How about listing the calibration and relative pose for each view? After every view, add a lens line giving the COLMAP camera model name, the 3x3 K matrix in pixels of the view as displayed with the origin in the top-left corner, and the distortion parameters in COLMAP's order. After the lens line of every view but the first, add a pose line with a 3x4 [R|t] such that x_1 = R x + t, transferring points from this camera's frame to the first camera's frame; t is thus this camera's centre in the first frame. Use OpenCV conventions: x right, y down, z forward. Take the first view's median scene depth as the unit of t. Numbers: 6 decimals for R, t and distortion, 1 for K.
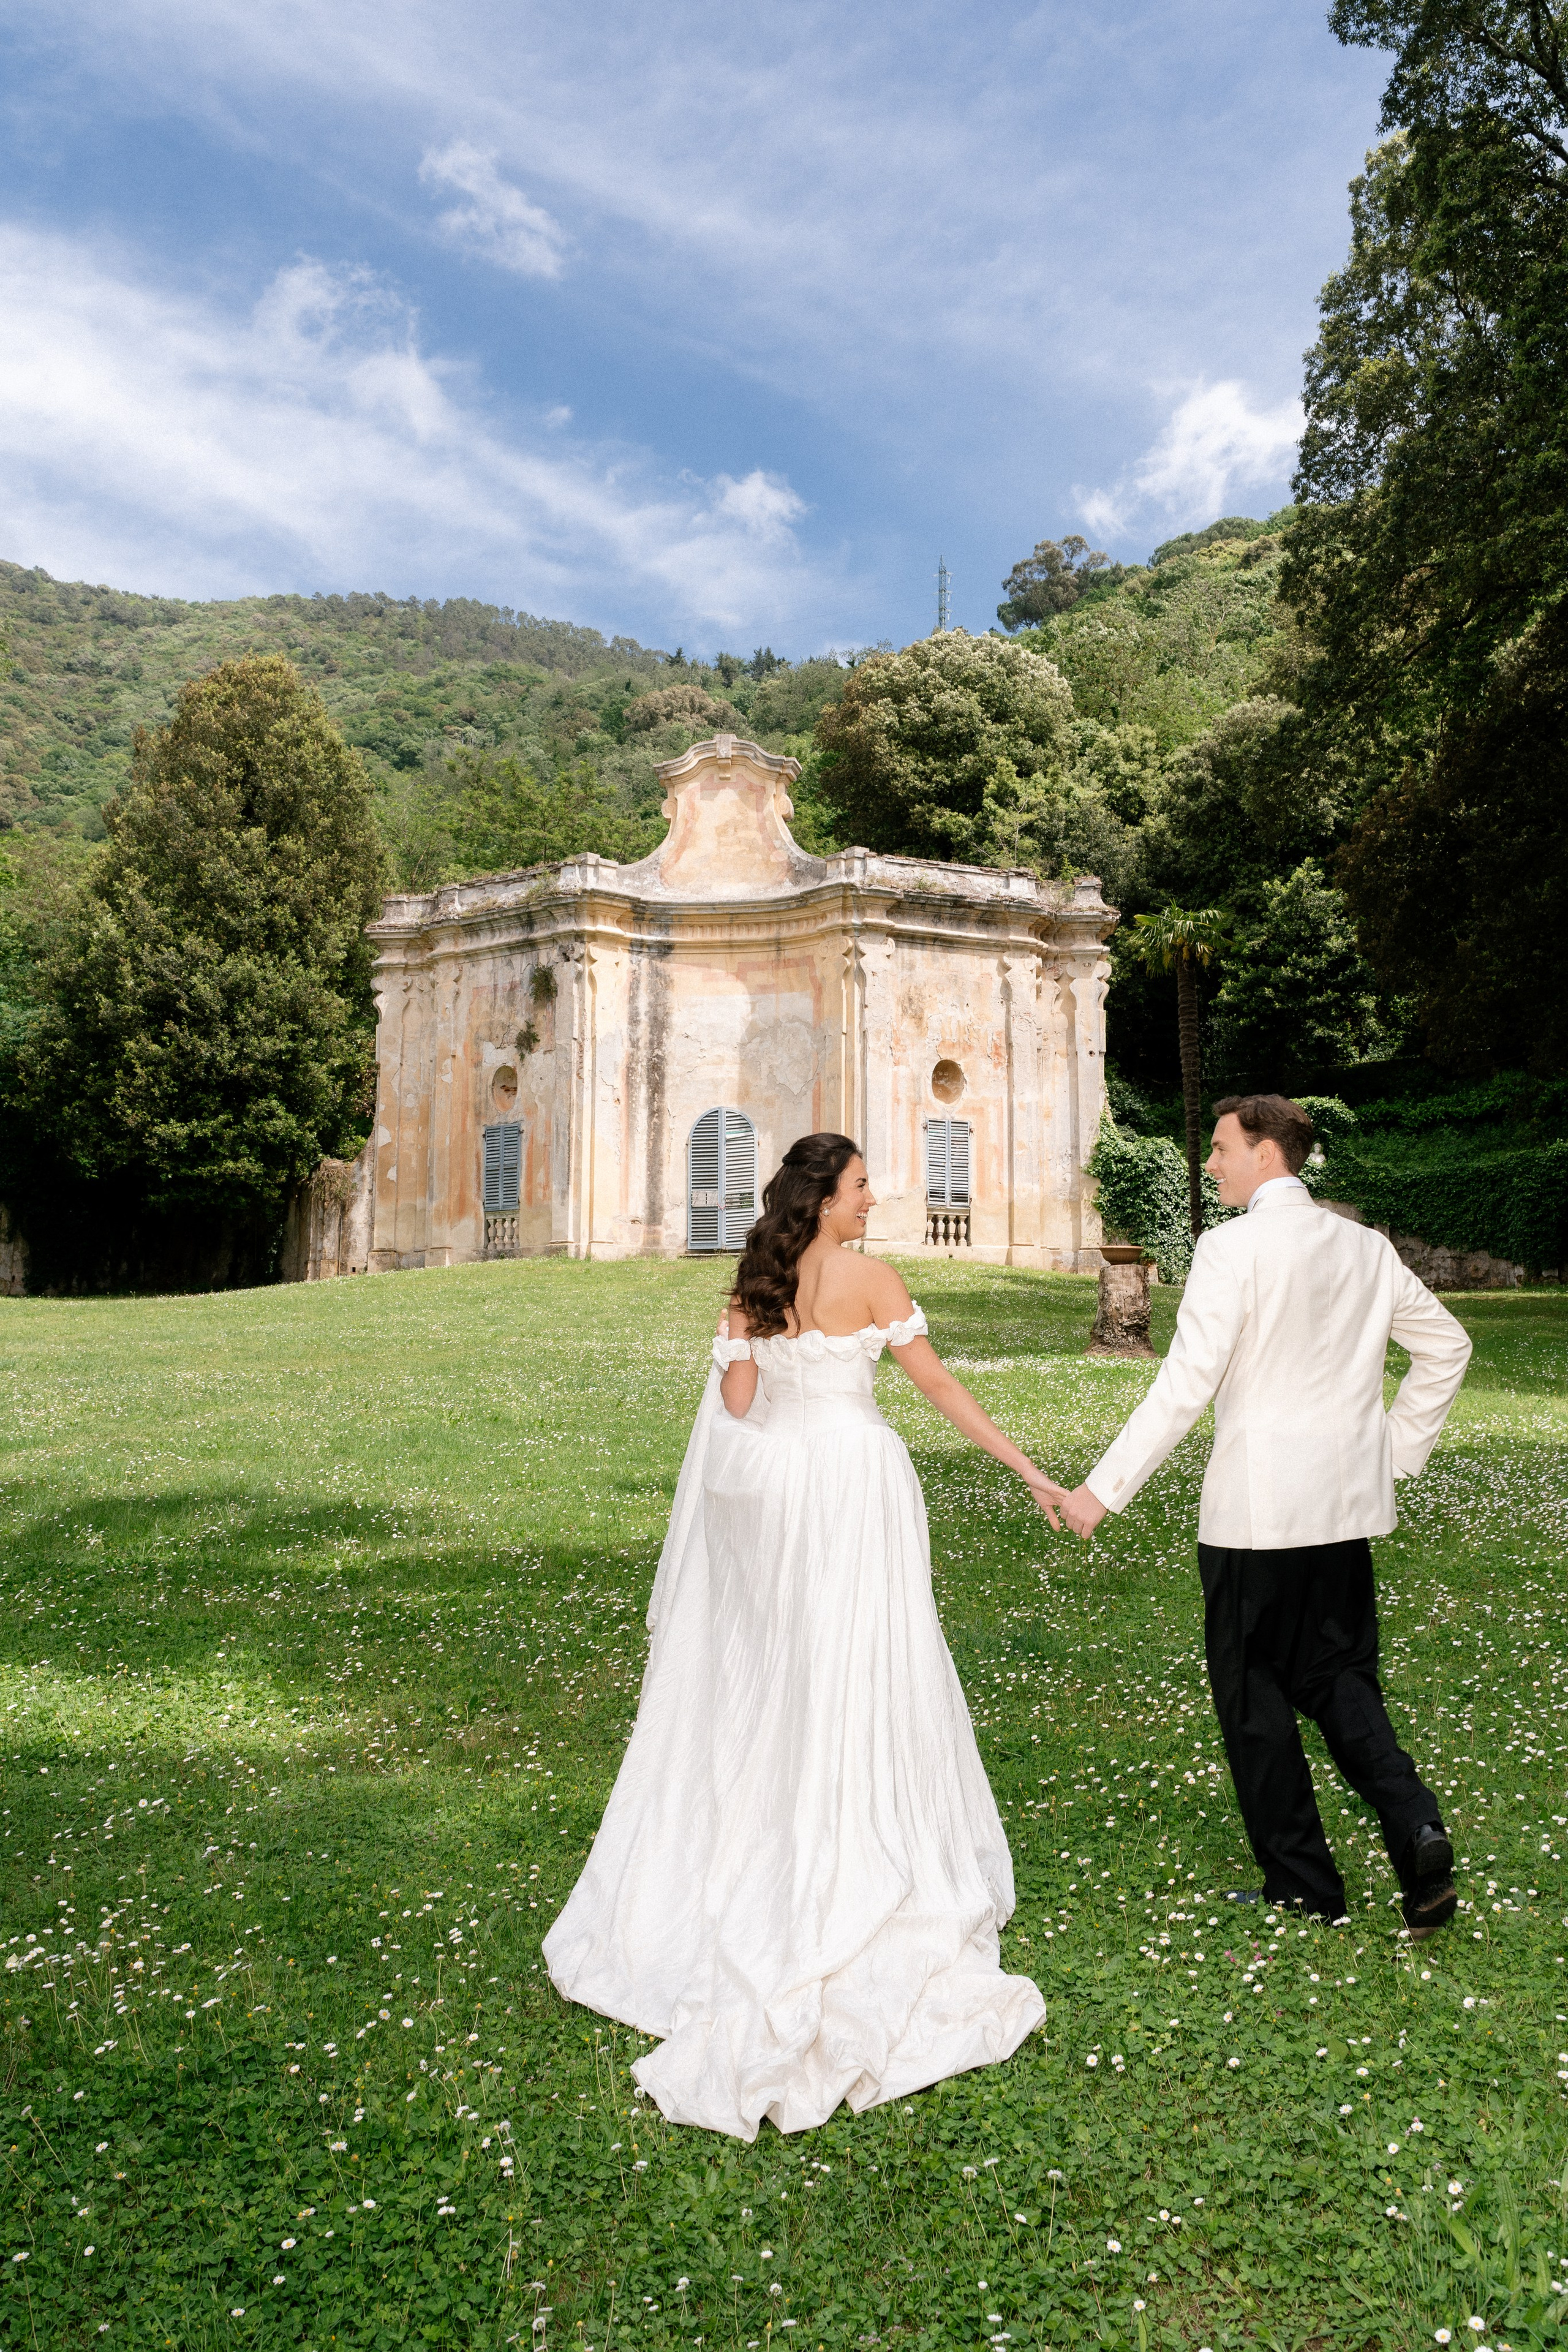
lens RADIAL K [[1926.3, 0, 779.2], [0, 1926.3, 1184.5], [0, 0, 1]] dist [0.002174, -0.002332]
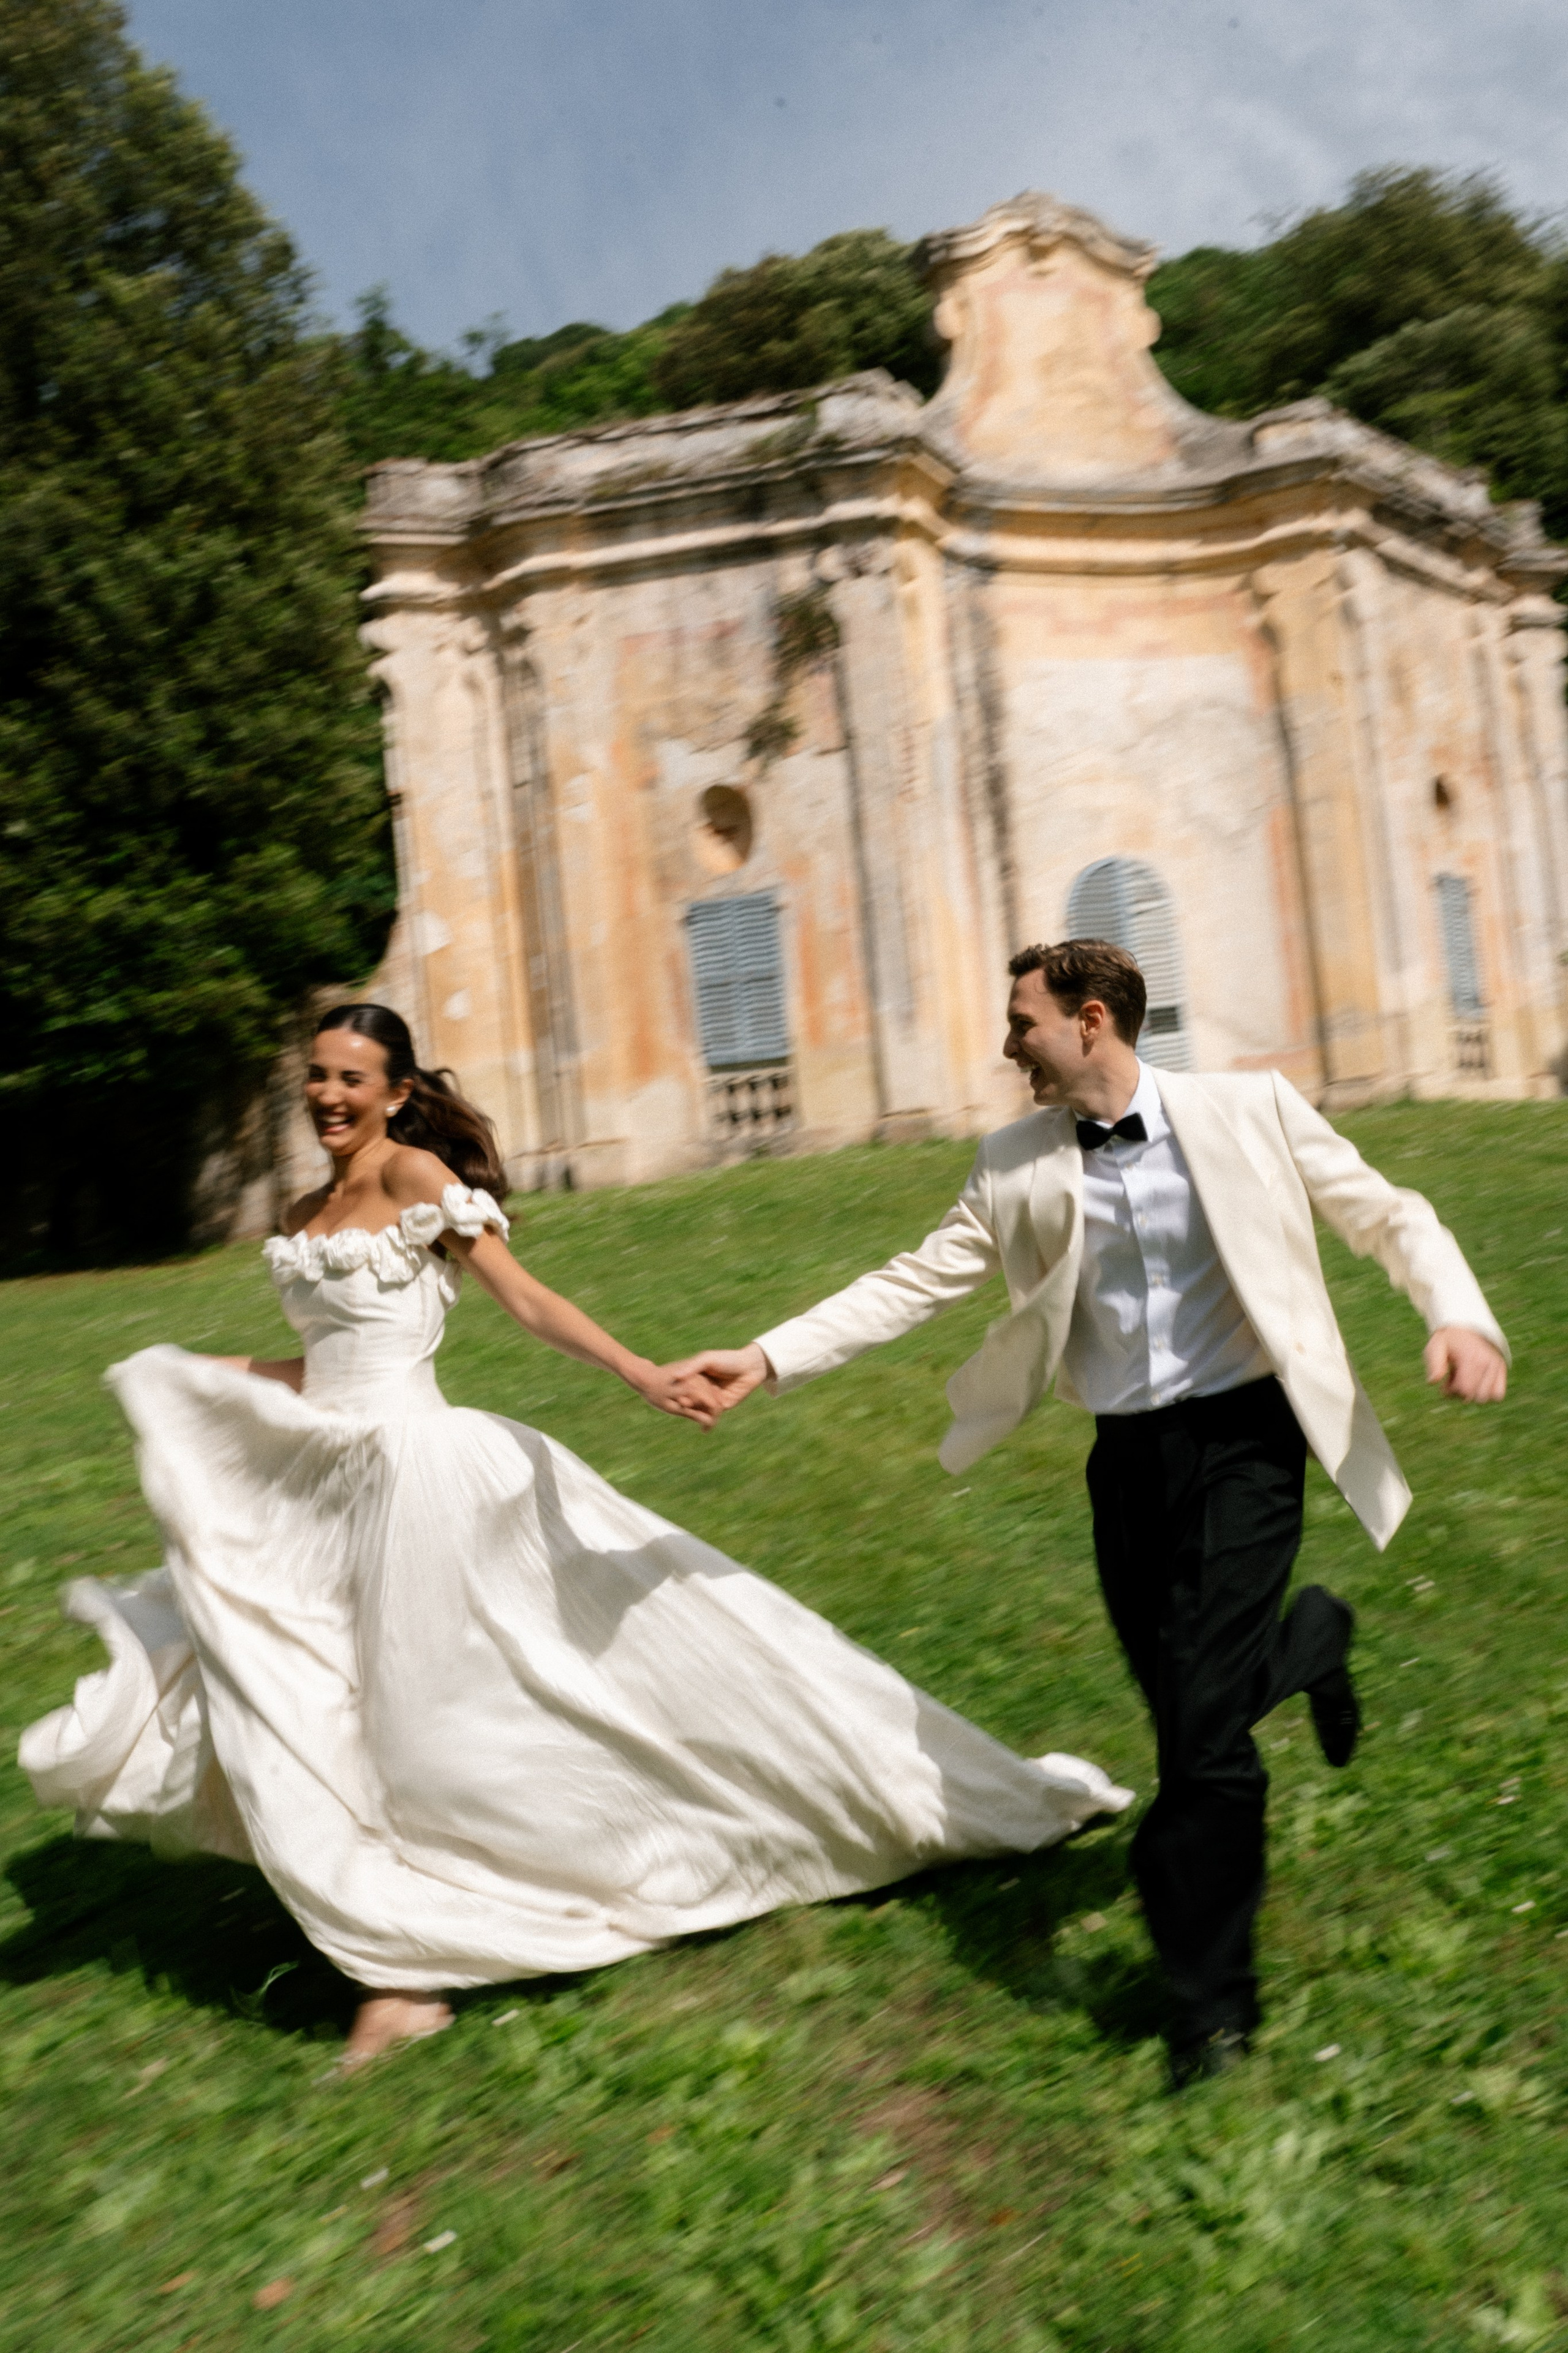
lens RADIAL K [[1926.9, 0, 798.9], [0, 1926.9, 1184.6], [0, 0, 1]] dist [0.002174, -0.002332]
pose [[0.913089, -0.071414, 0.401459, -0.340954], [0.048910, 0.996617, 0.066041, 0.013027], [-0.404817, -0.040666, 0.913493, 0.512445]]
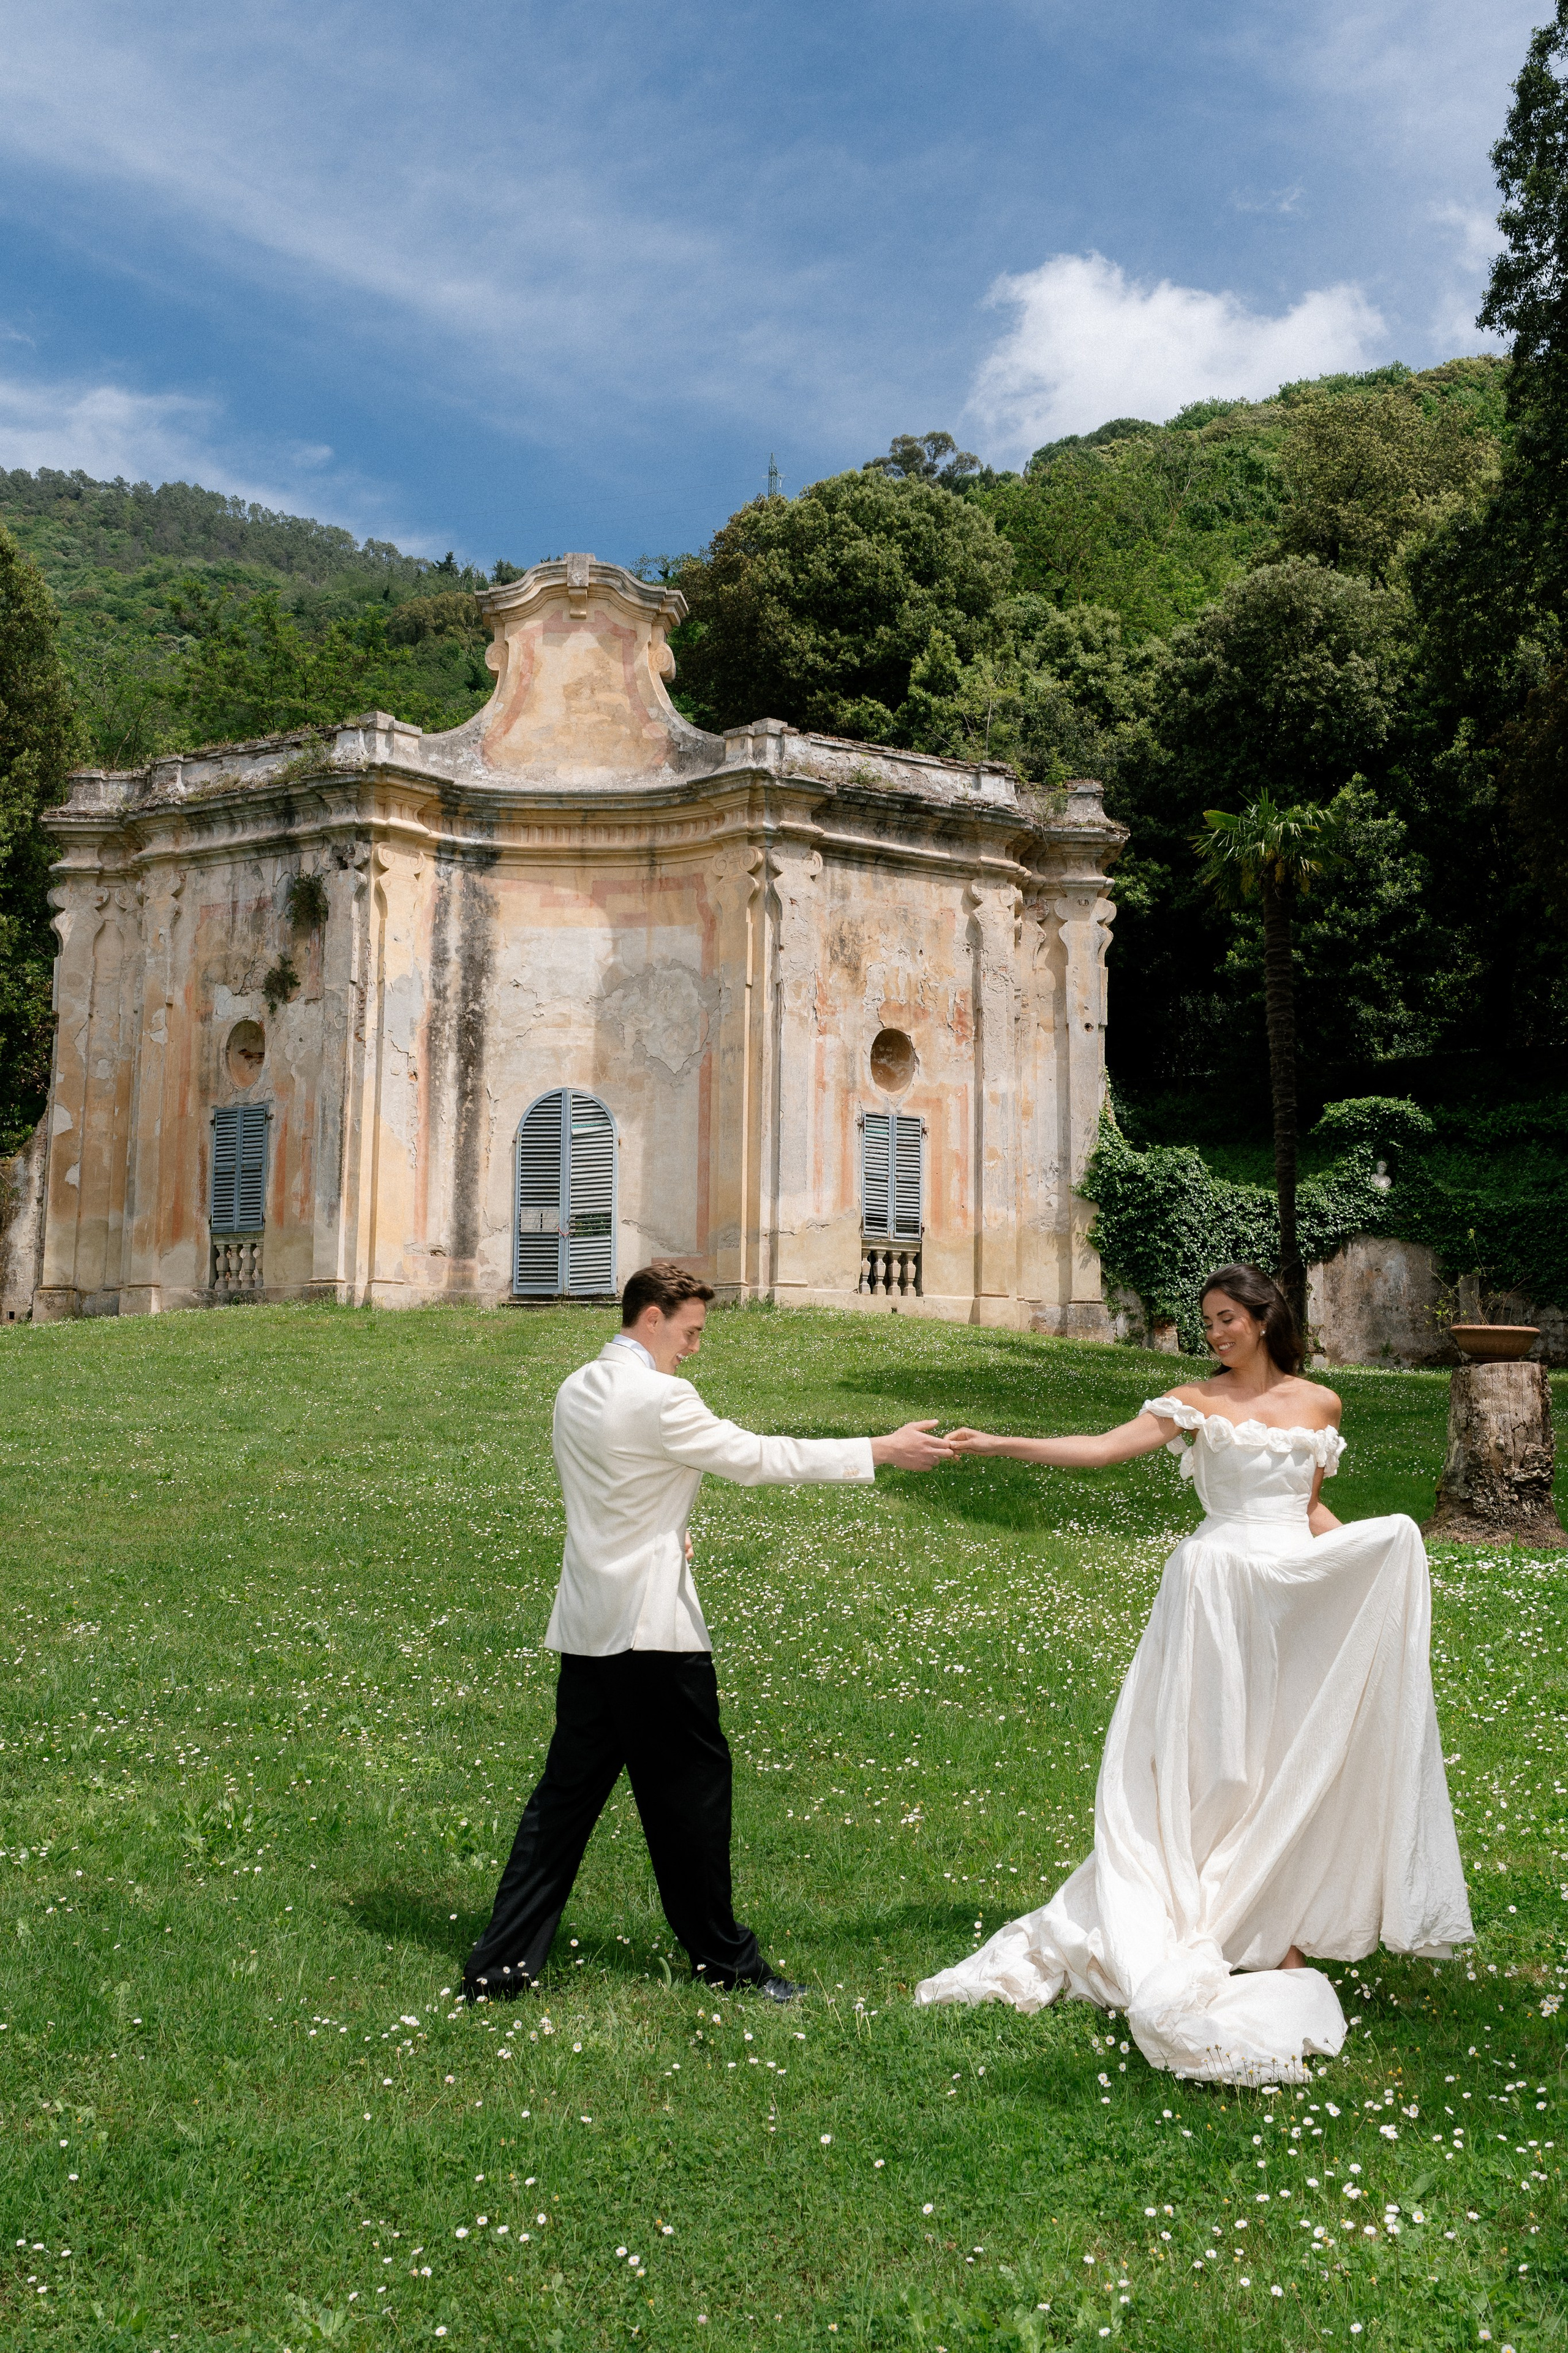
lens RADIAL K [[2277.2, 0, 788.0], [0, 2277.2, 1187.4], [0, 0, 1]] dist [0.006450, 0.000000]
pose [[0.994373, 0.020883, 0.103860, -0.034408], [-0.019913, 0.999748, -0.010369, 0.002090], [-0.104051, 0.008242, 0.994538, 0.178821]]
